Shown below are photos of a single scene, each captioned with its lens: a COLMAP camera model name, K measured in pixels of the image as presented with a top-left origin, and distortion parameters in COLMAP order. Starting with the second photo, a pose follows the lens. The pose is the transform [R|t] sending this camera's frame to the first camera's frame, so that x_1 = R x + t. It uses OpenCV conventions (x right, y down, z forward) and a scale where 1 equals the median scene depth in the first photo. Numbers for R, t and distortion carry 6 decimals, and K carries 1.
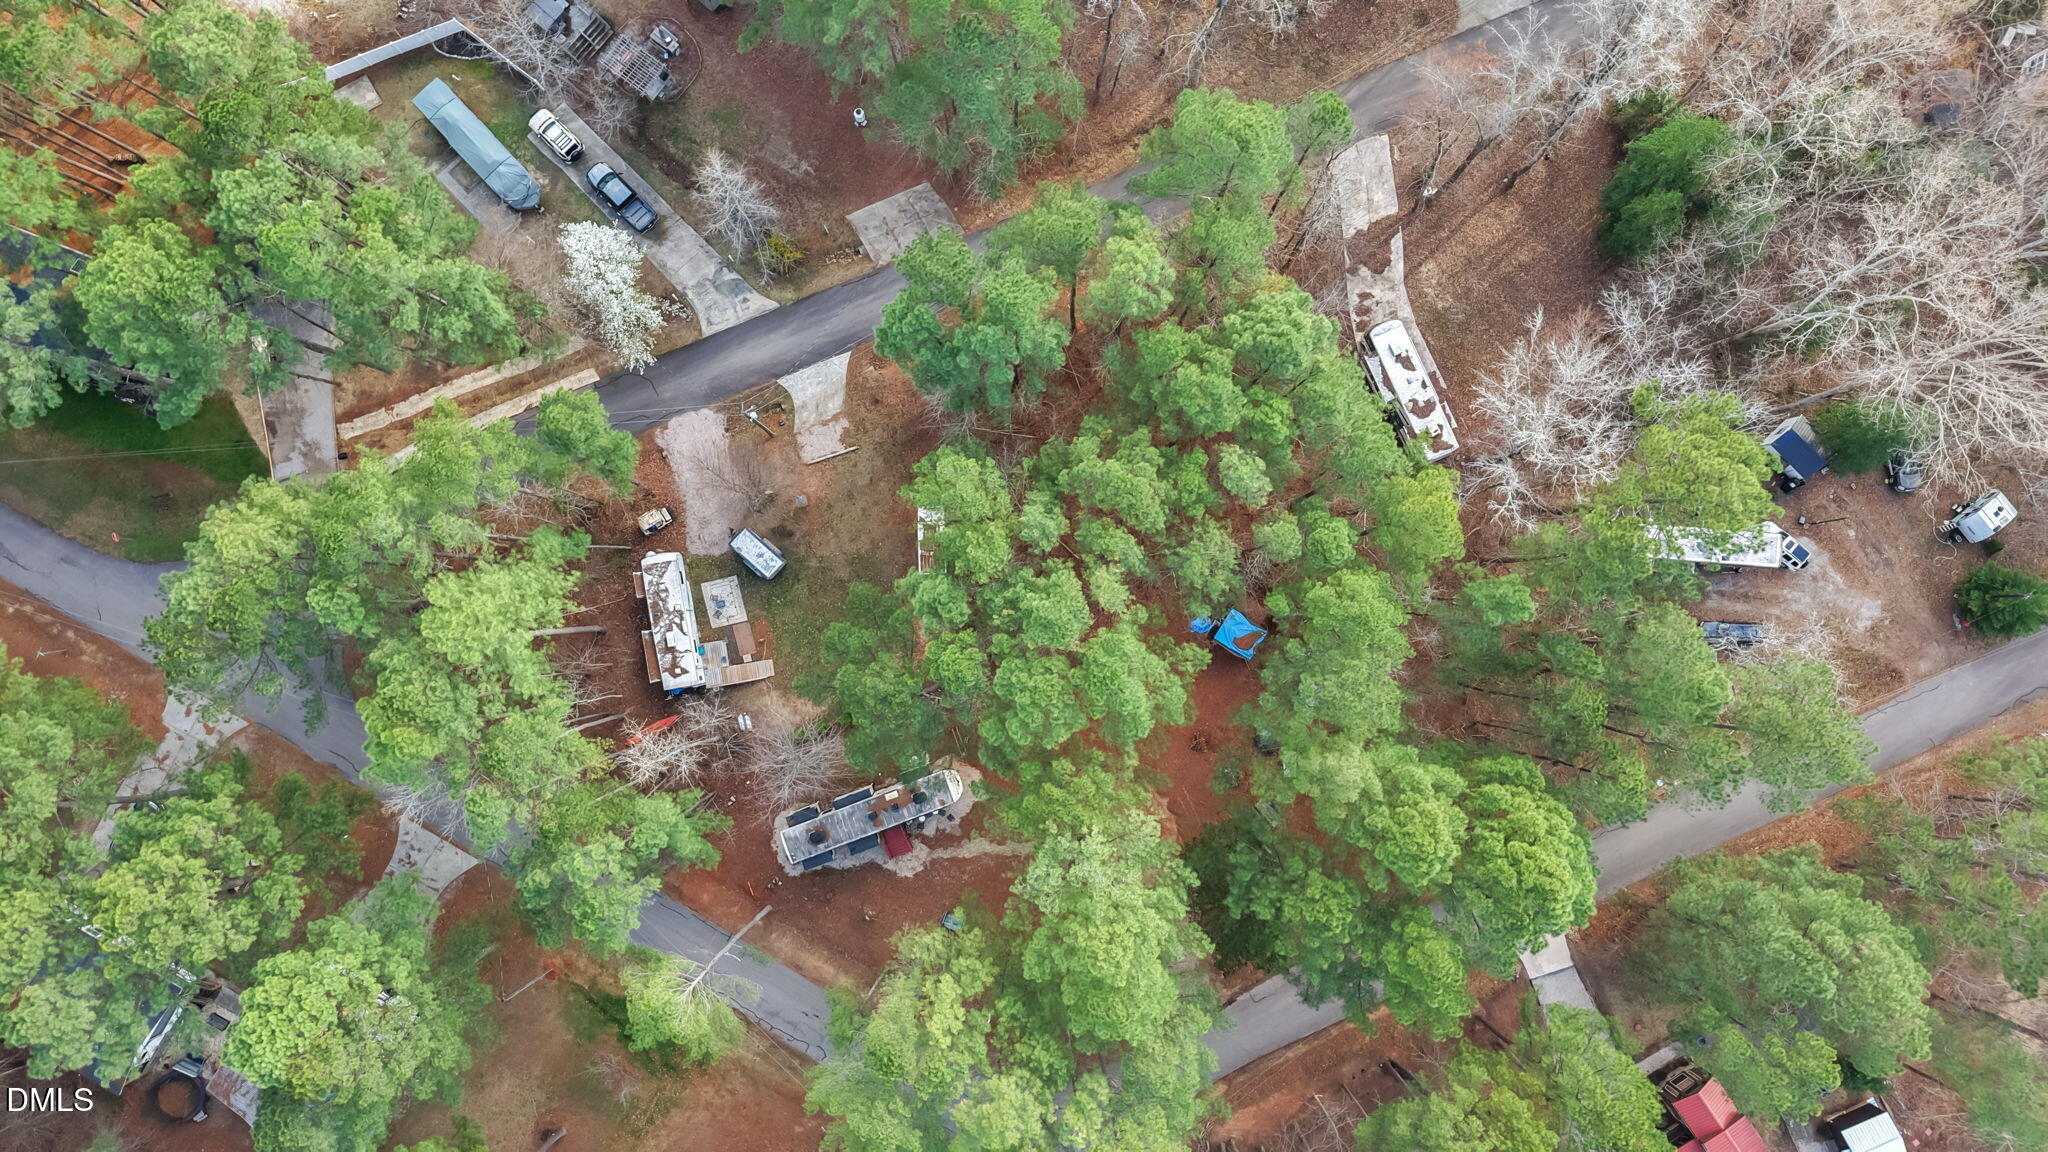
lens RADIAL K [[1400.0, 0, 1025.6], [0, 1400.0, 578.7], [0, 0, 1]] dist [-0.010556, -0.003248]
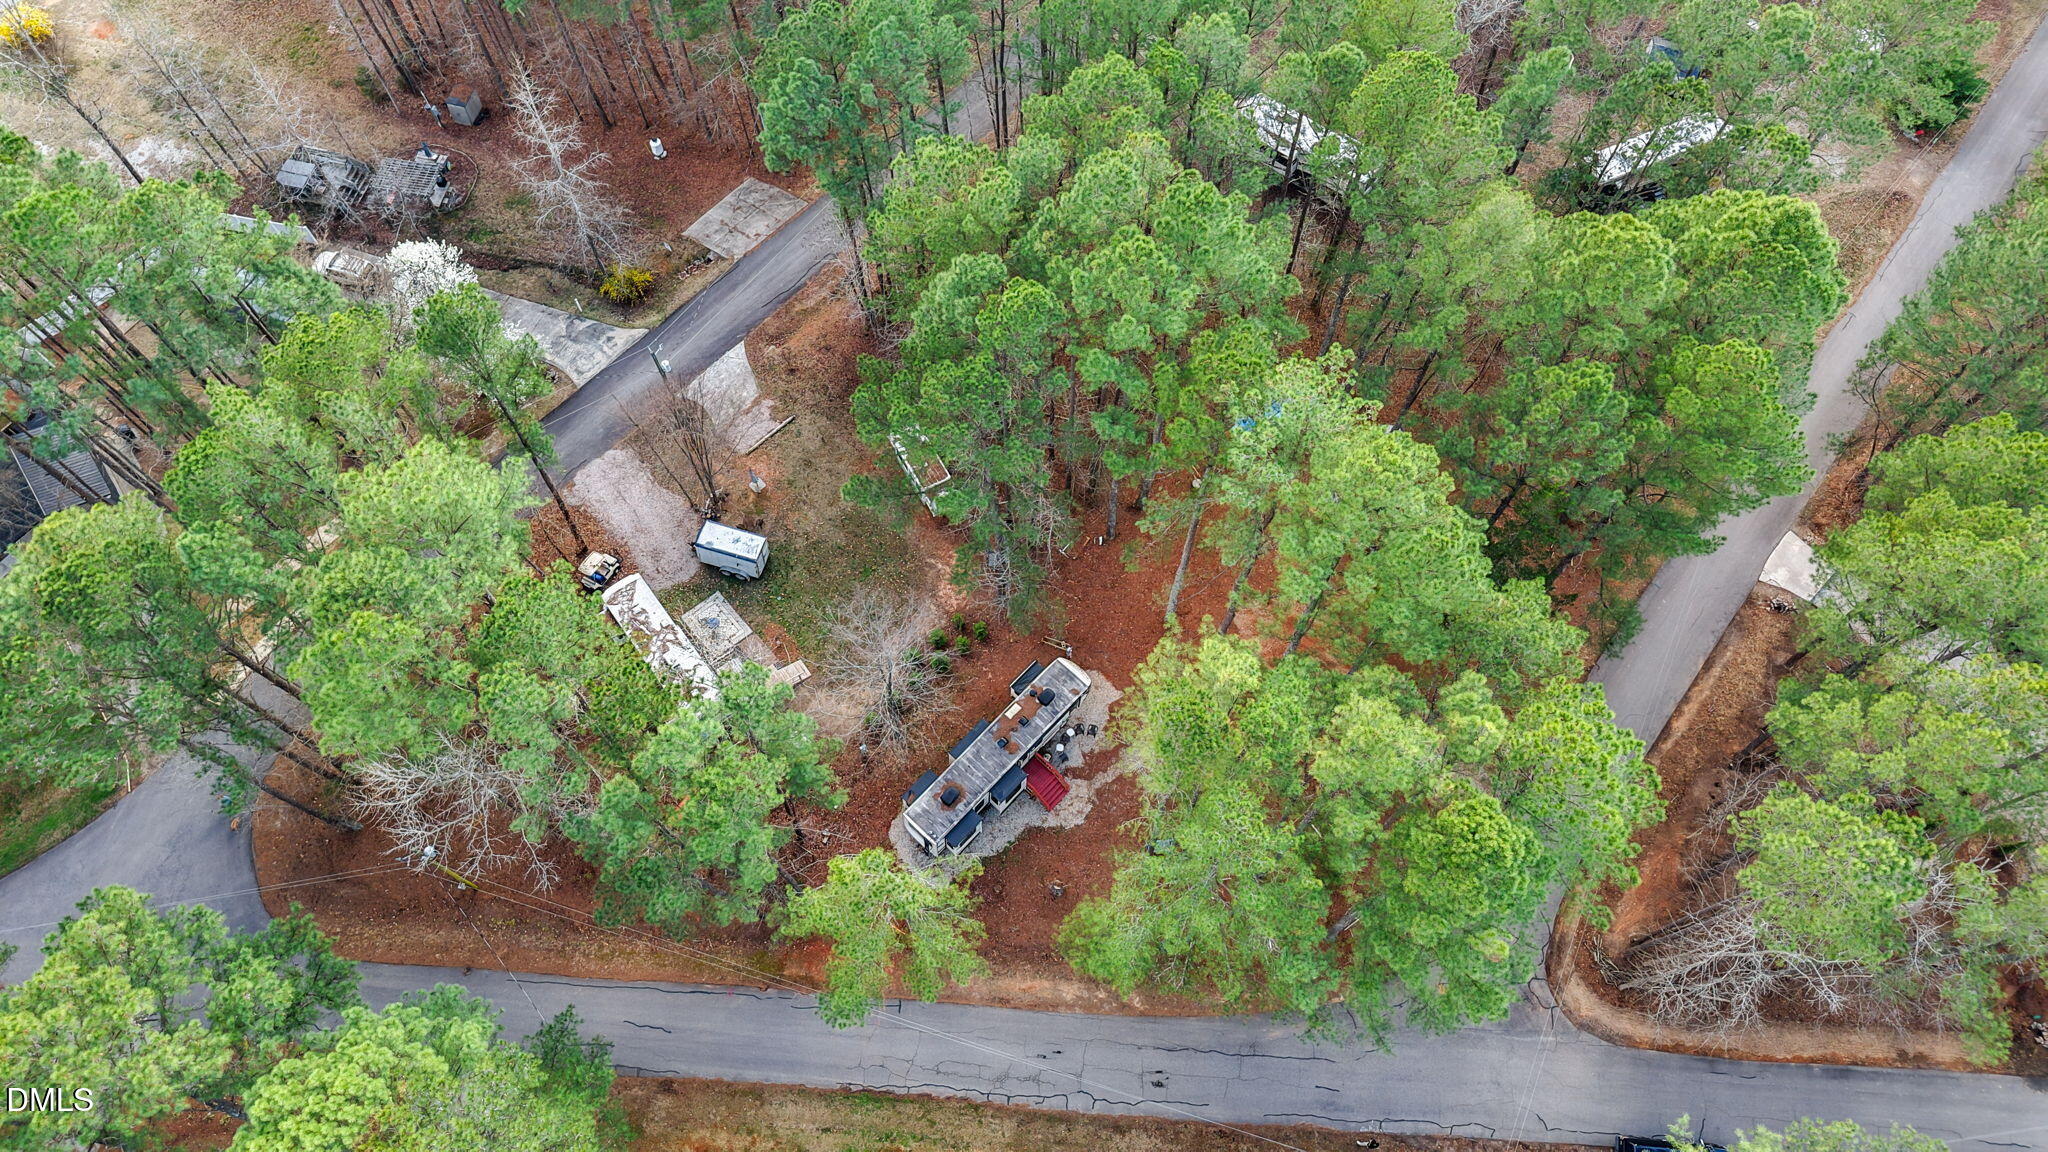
lens RADIAL K [[1400.0, 0, 1022.8], [0, 1400.0, 575.4], [0, 0, 1]] dist [-0.010556, -0.003248]
pose [[0.891416, -0.412808, 0.186995, -0.197310], [0.453056, 0.821636, -0.345910, 0.350414], [-0.010847, 0.393069, 0.919445, 0.249583]]
